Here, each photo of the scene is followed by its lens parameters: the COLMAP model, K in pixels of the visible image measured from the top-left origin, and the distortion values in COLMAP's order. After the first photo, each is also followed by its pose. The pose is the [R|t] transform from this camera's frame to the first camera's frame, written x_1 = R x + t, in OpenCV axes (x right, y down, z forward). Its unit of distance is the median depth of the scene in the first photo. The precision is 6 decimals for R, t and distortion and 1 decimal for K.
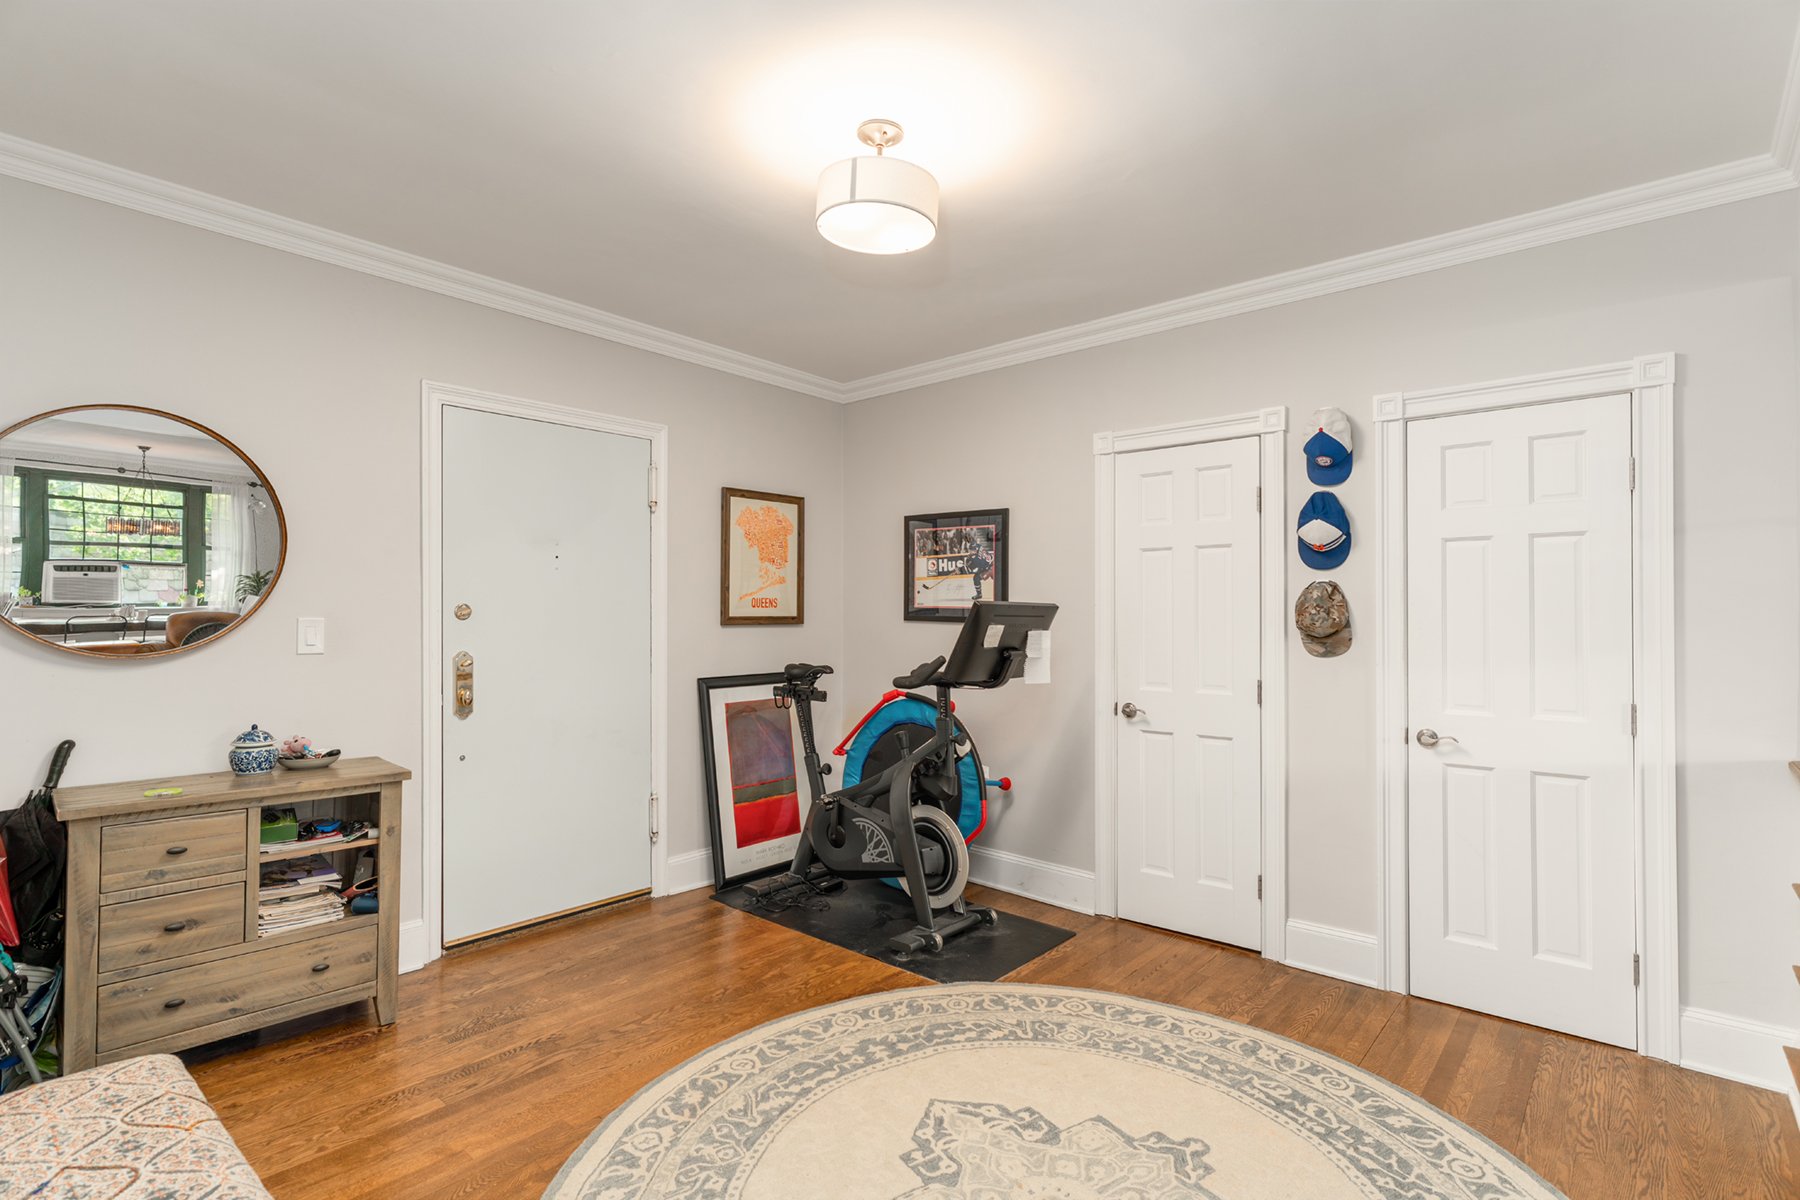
lens RADIAL K [[885.5, 0, 900.0], [0, 885.5, 600.0], [0, 0, 1]] dist [0.001709, 0.000257]
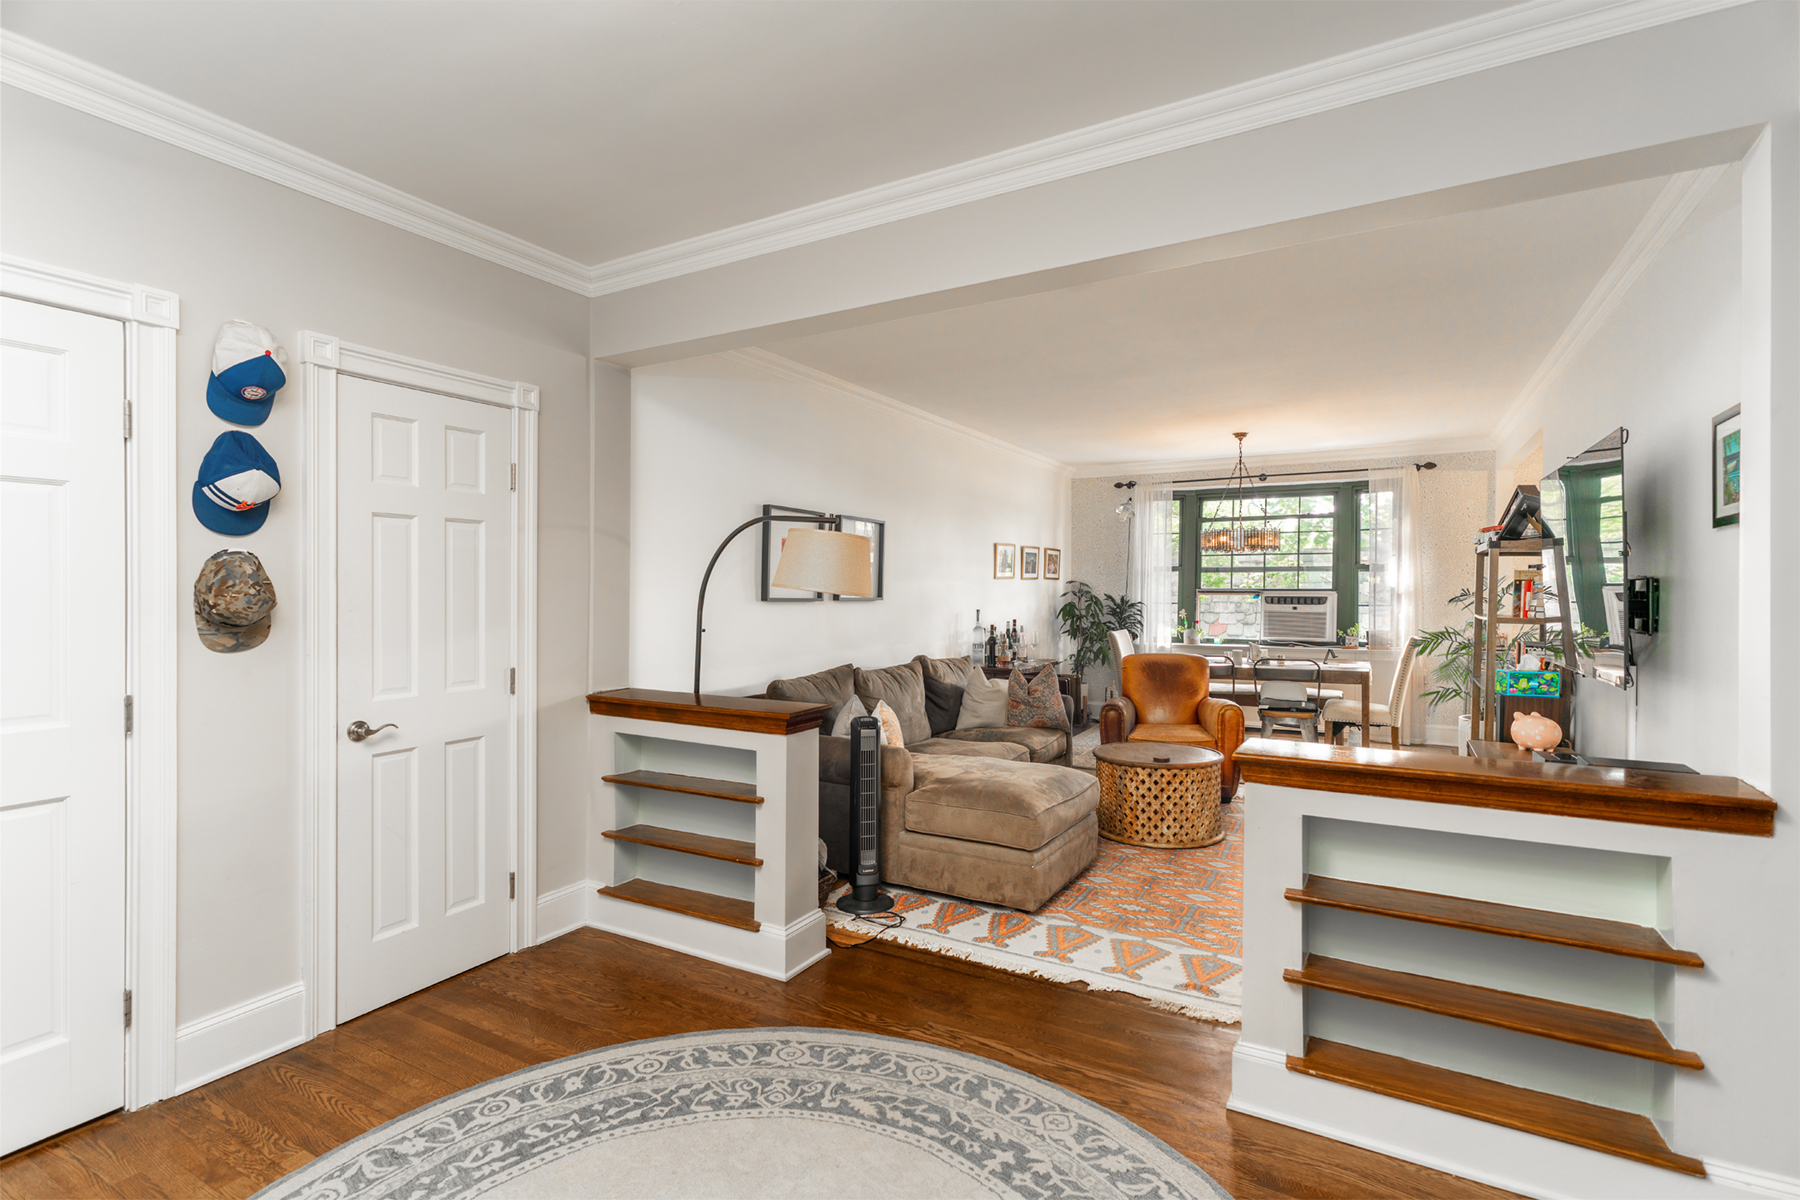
lens RADIAL K [[847.9, 0, 902.9], [0, 847.9, 605.3], [0, 0, 1]] dist [0.003573, 0.000298]
pose [[-0.205736, -0.017876, 0.978444, -0.388586], [-0.015765, 0.999764, 0.014951, 0.005764], [-0.978481, -0.012350, -0.205969, 0.675945]]
